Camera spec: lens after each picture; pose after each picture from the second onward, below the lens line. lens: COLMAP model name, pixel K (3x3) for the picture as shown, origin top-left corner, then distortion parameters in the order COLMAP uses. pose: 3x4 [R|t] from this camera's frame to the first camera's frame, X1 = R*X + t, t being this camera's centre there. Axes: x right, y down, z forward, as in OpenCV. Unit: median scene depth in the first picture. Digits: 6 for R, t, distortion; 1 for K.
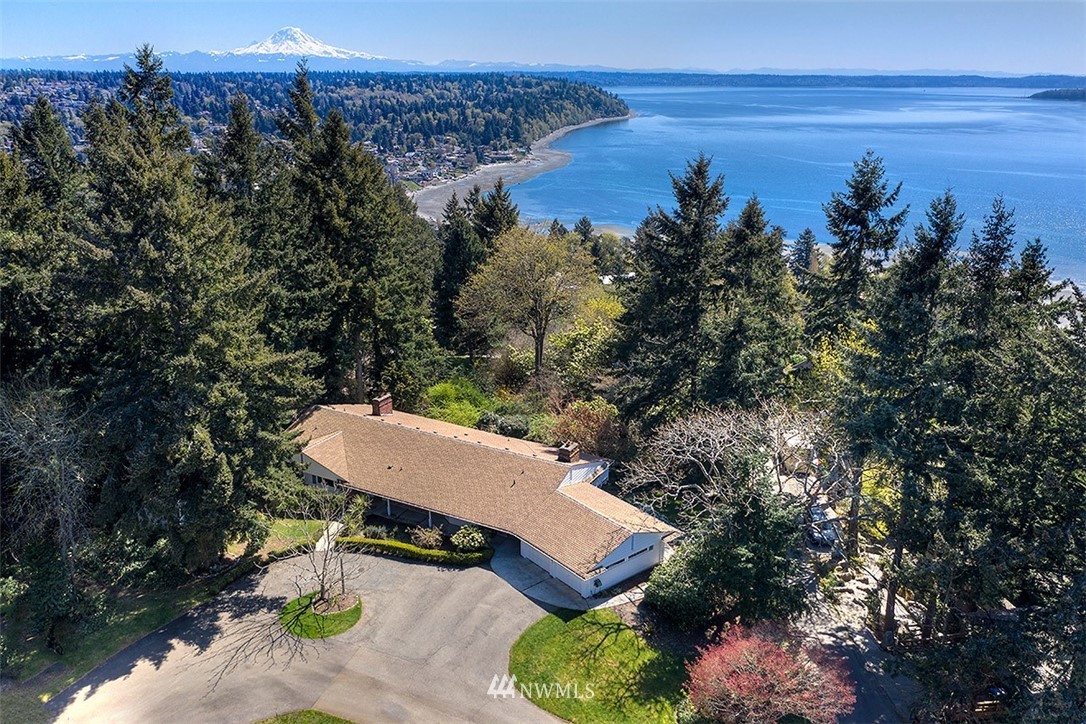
lens RADIAL K [[854.0, 0, 548.1], [0, 854.0, 368.0], [0, 0, 1]] dist [-0.022623, 0.013776]
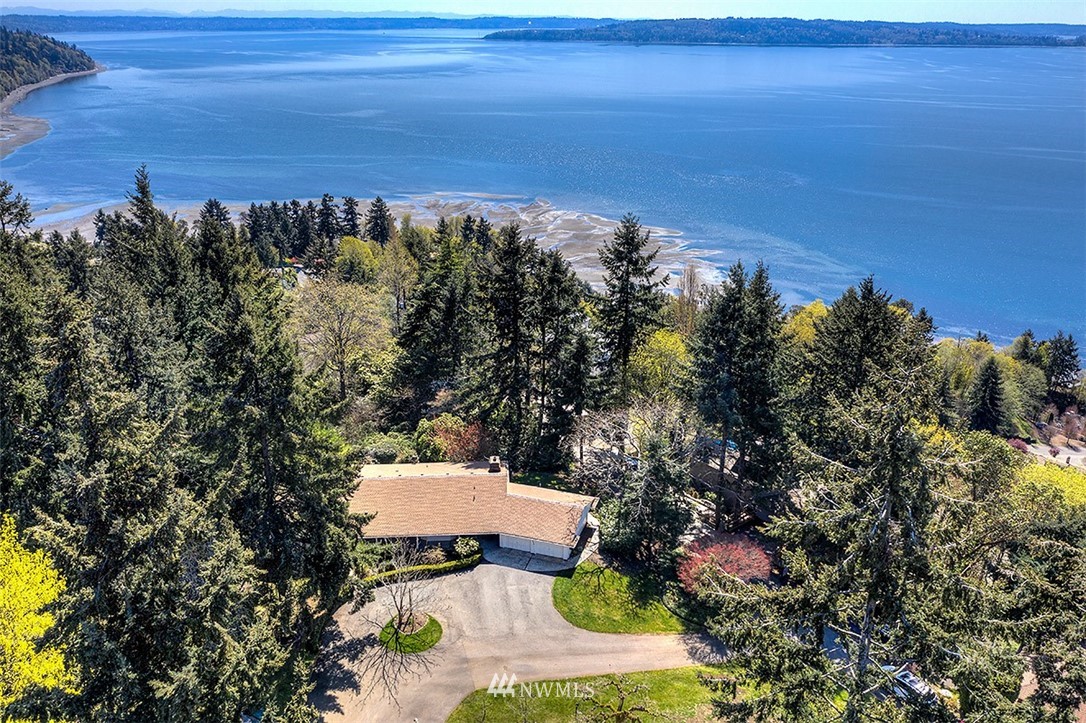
lens RADIAL K [[854.0, 0, 547.6], [0, 854.0, 356.2], [0, 0, 1]] dist [-0.022623, 0.013776]
pose [[0.841731, -0.196404, 0.502905, -0.584363], [0.171888, 0.980503, 0.095230, -0.193784], [-0.511804, 0.006286, 0.859079, -0.212859]]
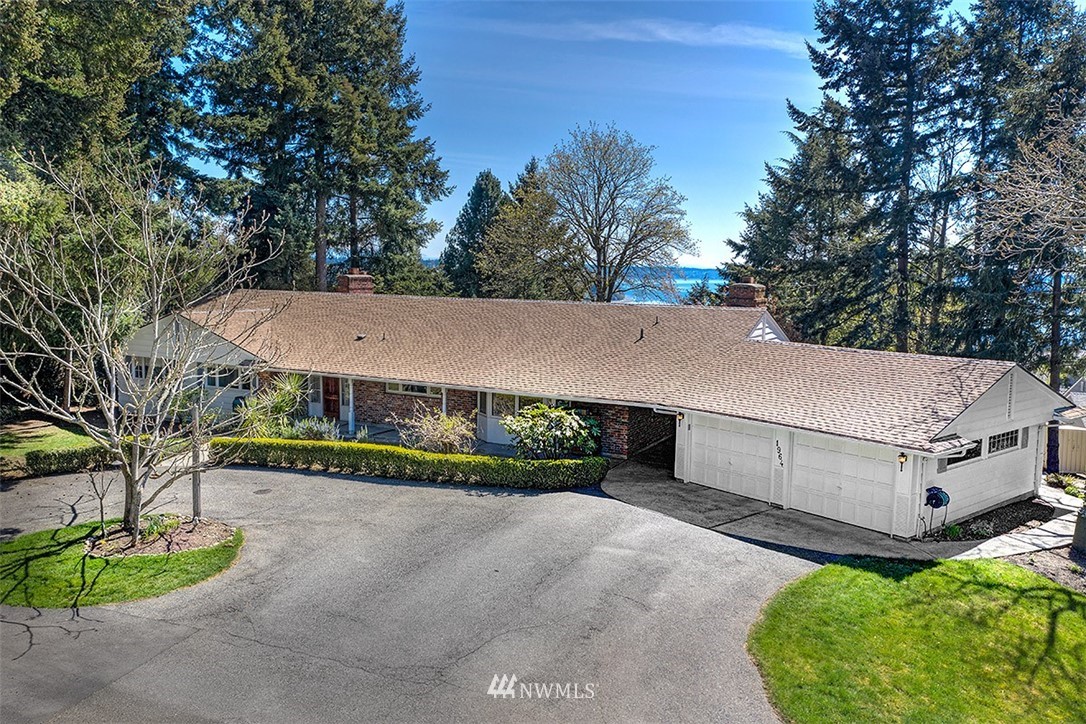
lens RADIAL K [[854.0, 0, 544.1], [0, 854.0, 369.7], [0, 0, 1]] dist [-0.022623, 0.013776]
pose [[0.999944, 0.010567, 0.000911, -0.091462], [-0.010131, 0.977042, -0.212805, 0.249996], [-0.003139, 0.212784, 0.977094, 0.590932]]
